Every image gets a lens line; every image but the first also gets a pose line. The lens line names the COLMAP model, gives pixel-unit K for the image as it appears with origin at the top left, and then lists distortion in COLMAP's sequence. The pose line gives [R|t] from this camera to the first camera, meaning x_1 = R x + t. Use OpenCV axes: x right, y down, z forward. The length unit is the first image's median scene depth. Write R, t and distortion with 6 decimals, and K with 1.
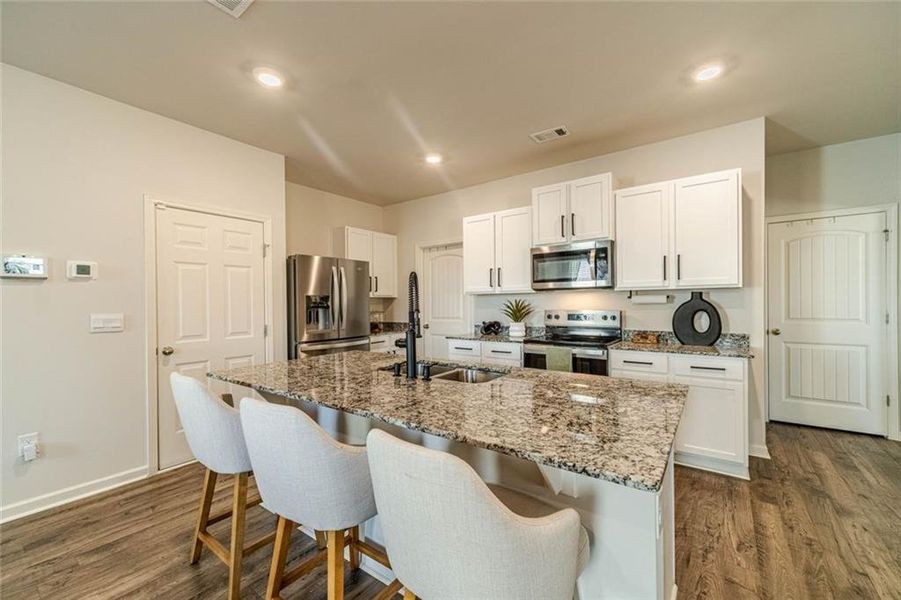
lens RADIAL K [[350.1, 0, 448.8], [0, 350.1, 302.9], [0, 0, 1]] dist [0.000186, 0.000008]
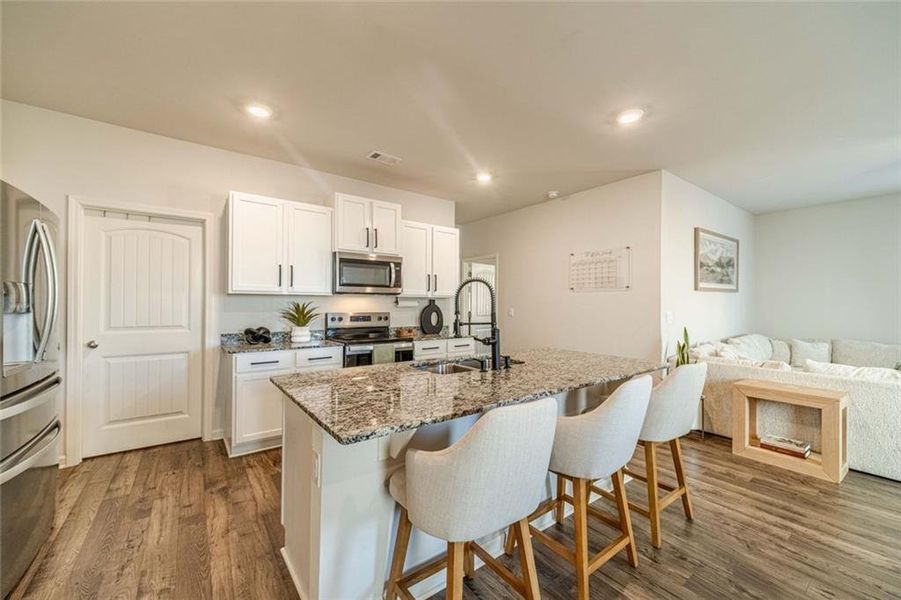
lens RADIAL K [[350.1, 0, 434.9], [0, 350.1, 305.8], [0, 0, 1]] dist [0.000186, 0.000008]
pose [[0.318232, 0.011071, 0.947948, -0.631628], [-0.006951, 0.999932, -0.009345, 0.008549], [-0.947987, -0.003615, 0.318287, 0.414426]]
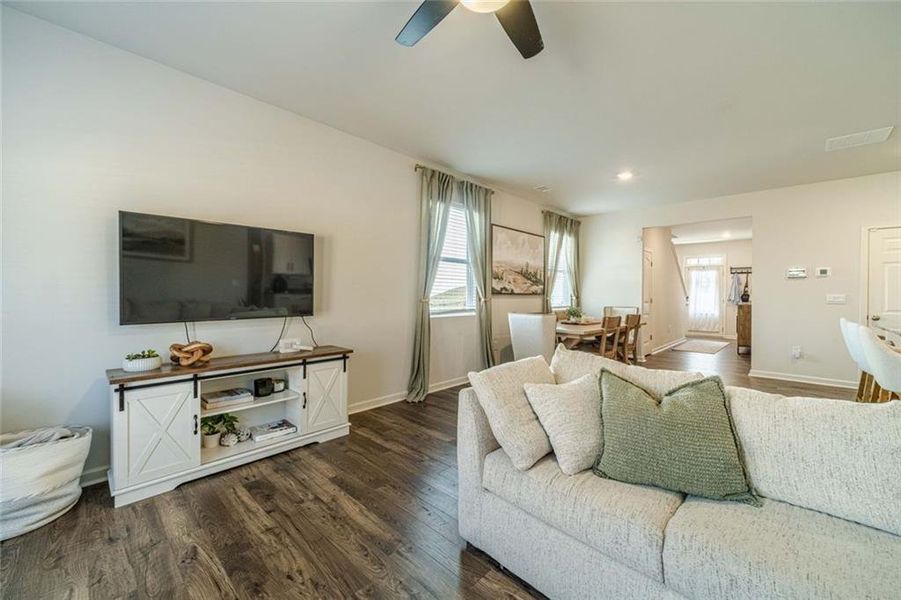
lens RADIAL K [[350.1, 0, 449.4], [0, 350.1, 296.5], [0, 0, 1]] dist [0.000186, 0.000008]
pose [[-0.144289, 0.015419, -0.989416, 0.872489], [-0.005764, 0.999849, 0.016422, 0.017855], [0.989519, 0.008072, -0.144178, -0.578149]]
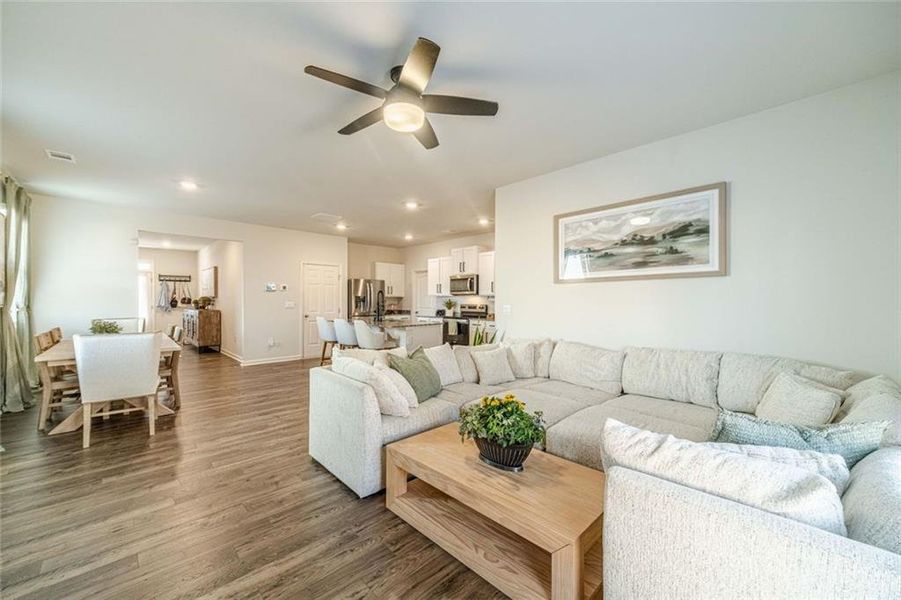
lens RADIAL K [[350.1, 0, 453.8], [0, 350.1, 297.4], [0, 0, 1]] dist [0.000186, 0.000008]
pose [[0.982882, 0.011366, -0.183886, 0.682716], [-0.012939, 0.999889, -0.007355, -0.004278], [0.183782, 0.009608, 0.982920, -1.213359]]
